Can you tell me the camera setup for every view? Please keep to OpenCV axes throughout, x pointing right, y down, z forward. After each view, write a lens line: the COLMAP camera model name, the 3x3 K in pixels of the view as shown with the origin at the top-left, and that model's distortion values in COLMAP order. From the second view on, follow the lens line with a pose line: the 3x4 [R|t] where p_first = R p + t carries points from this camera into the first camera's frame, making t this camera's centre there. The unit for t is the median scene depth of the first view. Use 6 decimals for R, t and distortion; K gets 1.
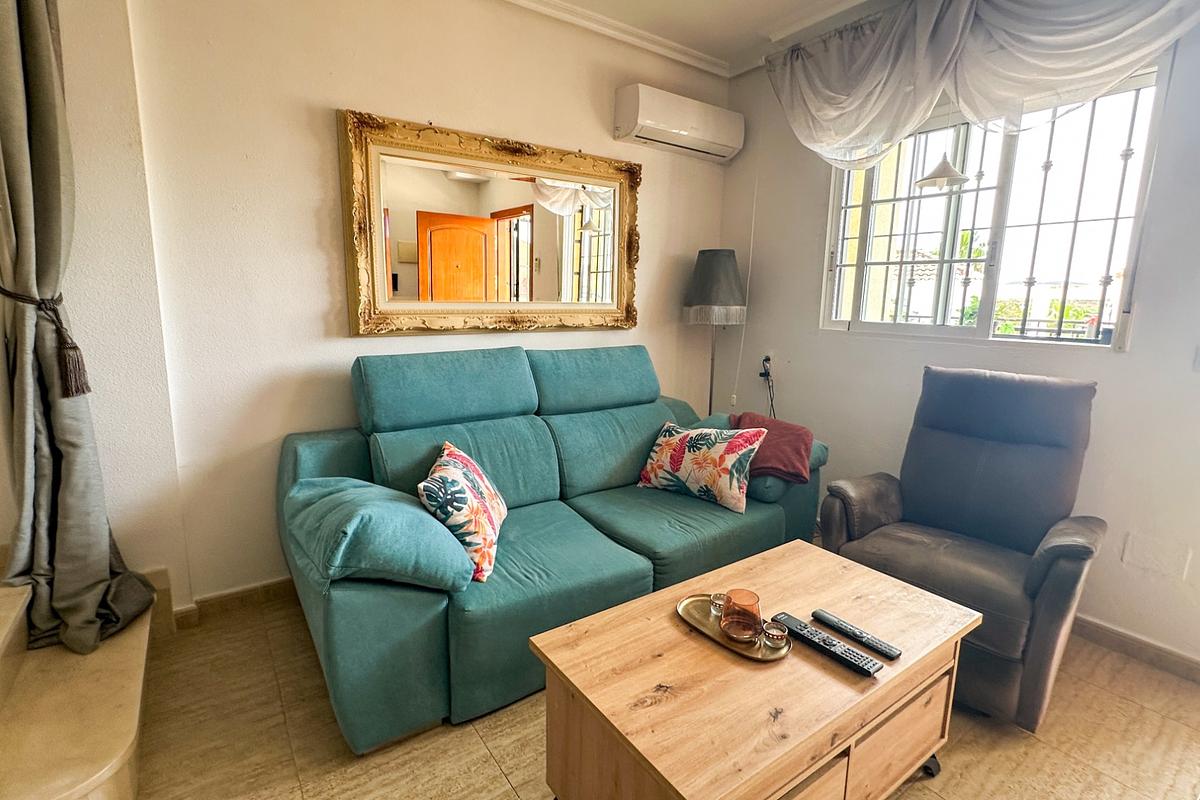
lens RADIAL K [[566.3, 0, 606.9], [0, 566.3, 397.5], [0, 0, 1]] dist [-0.002910, 0.001387]
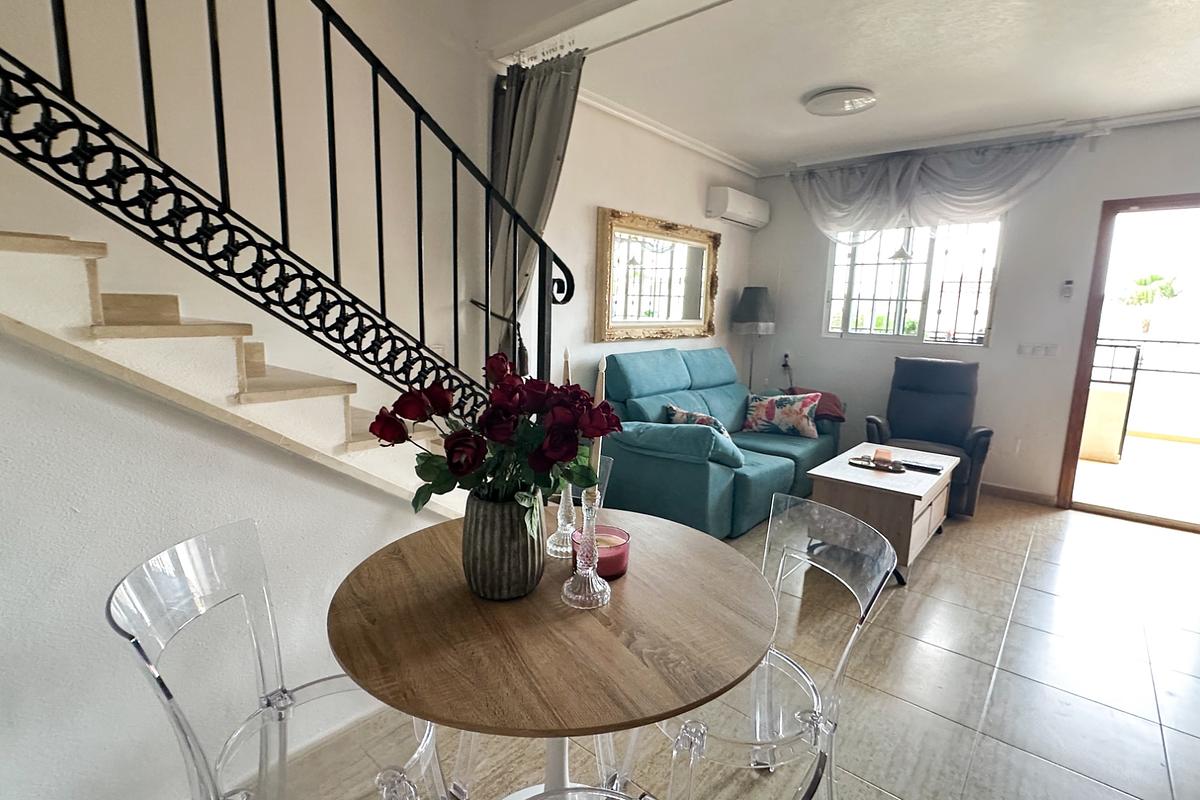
lens RADIAL K [[566.3, 0, 605.9], [0, 566.3, 399.7], [0, 0, 1]] dist [-0.002910, 0.001387]
pose [[0.969381, -0.030648, 0.243641, -0.758652], [0.033015, 0.999439, -0.005637, 0.060156], [-0.243331, 0.013508, 0.969849, -0.529695]]
